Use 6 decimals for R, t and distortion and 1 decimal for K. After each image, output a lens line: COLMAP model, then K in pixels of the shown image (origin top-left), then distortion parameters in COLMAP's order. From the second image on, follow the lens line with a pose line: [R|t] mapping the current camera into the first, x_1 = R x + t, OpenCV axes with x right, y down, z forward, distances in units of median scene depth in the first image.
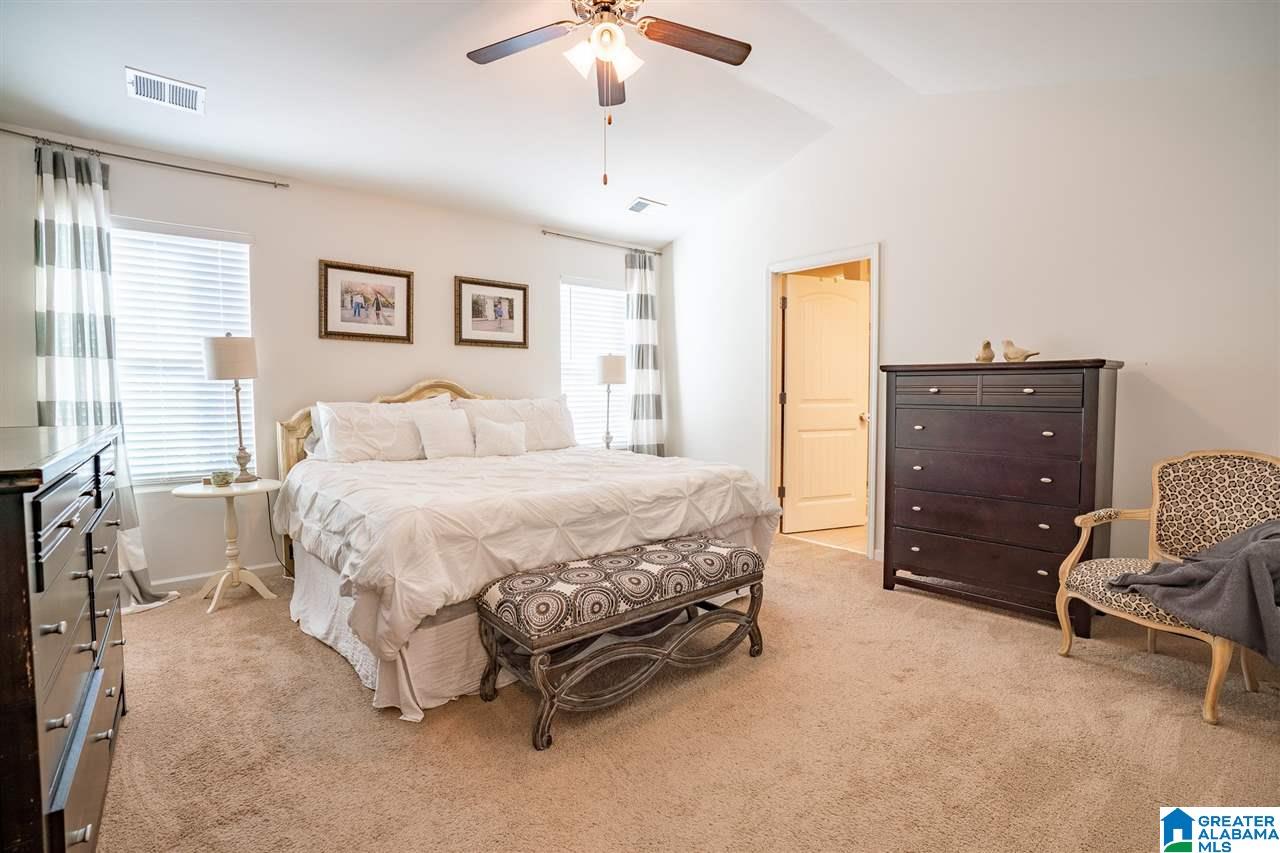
lens RADIAL K [[590.0, 0, 640.0], [0, 590.0, 426.5], [0, 0, 1]] dist [-0.067457, 0.026479]
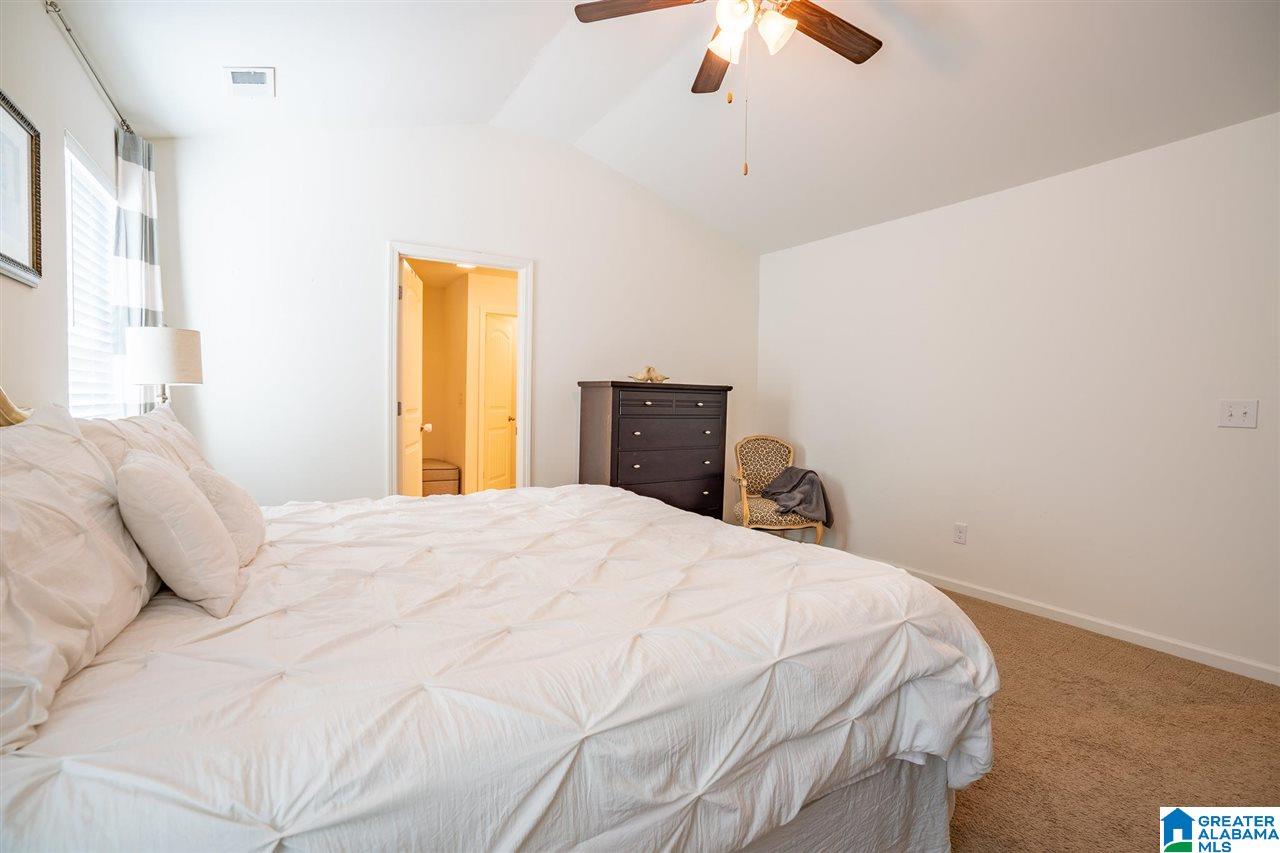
lens RADIAL K [[590.0, 0, 640.0], [0, 590.0, 426.5], [0, 0, 1]] dist [-0.067457, 0.026479]
pose [[0.194335, -0.032682, 0.980391, -0.719326], [0.027468, 0.999234, 0.027865, -0.048065], [-0.980551, 0.021514, 0.195084, 0.753974]]
